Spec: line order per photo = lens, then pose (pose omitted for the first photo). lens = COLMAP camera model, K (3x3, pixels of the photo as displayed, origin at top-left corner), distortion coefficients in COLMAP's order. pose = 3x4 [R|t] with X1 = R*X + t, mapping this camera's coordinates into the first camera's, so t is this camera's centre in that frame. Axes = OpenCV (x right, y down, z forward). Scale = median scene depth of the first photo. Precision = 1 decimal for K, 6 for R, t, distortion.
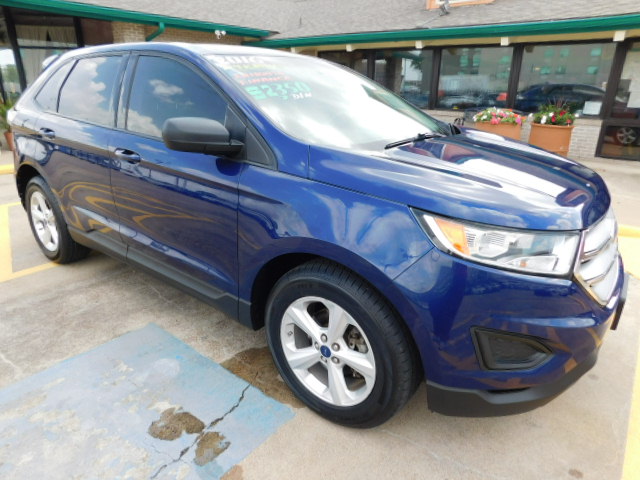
lens RADIAL K [[423.7, 0, 325.6], [0, 423.7, 239.5], [0, 0, 1]] dist [-0.062477, 0.049324]
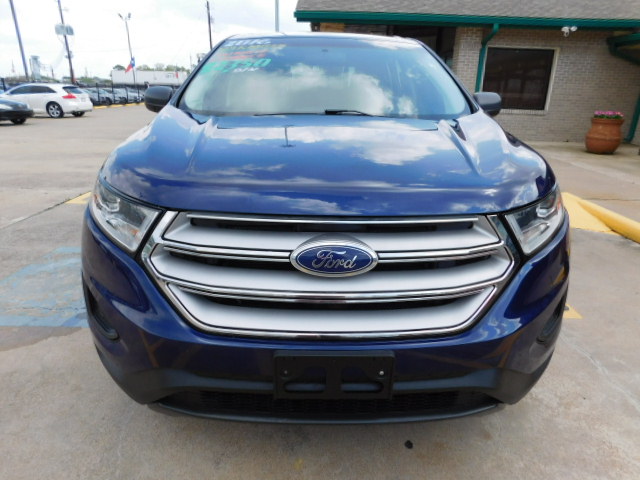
lens RADIAL K [[423.7, 0, 323.1], [0, 423.7, 244.6], [0, 0, 1]] dist [-0.062477, 0.049324]
pose [[0.607554, 0.274673, -0.745273, 0.885345], [-0.284100, 0.951377, 0.119032, -0.086549], [0.741731, 0.139414, 0.656048, 0.447695]]
